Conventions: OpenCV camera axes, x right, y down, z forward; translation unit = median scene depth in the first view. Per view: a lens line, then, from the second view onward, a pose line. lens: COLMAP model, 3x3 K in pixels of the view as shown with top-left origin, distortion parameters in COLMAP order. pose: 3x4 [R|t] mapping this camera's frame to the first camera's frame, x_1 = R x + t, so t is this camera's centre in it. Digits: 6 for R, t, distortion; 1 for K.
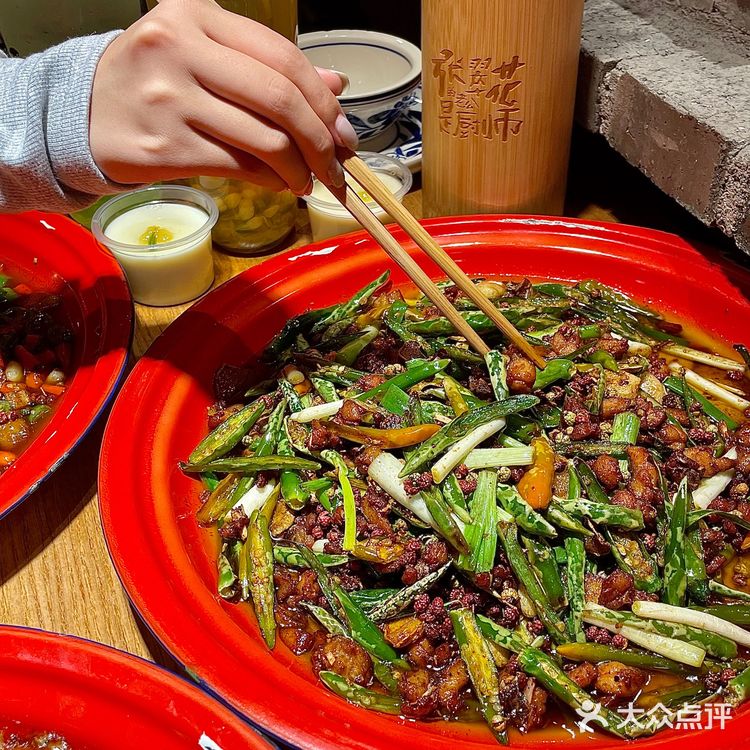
lens RADIAL K [[976.3, 0, 375.0], [0, 976.3, 375.0], [0, 0, 1]] dist [-0.000273, -0.006036]
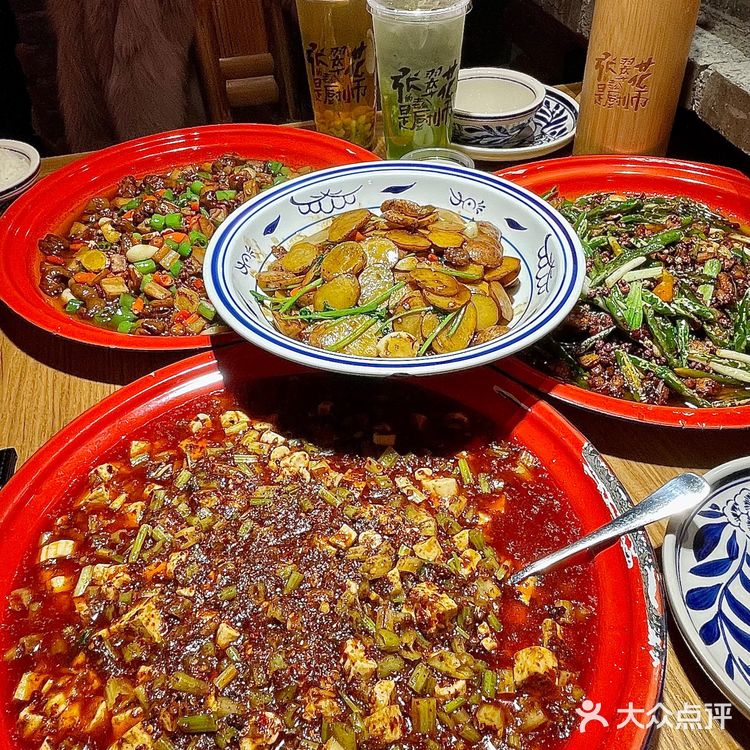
lens RADIAL K [[749.3, 0, 375.0], [0, 749.3, 375.0], [0, 0, 1]] dist [-0.002584, -0.008248]
pose [[0.995478, 0.066815, -0.067516, -0.270336], [-0.062992, 0.996370, 0.057257, 0.227747], [0.071096, -0.052745, 0.996074, -0.446645]]
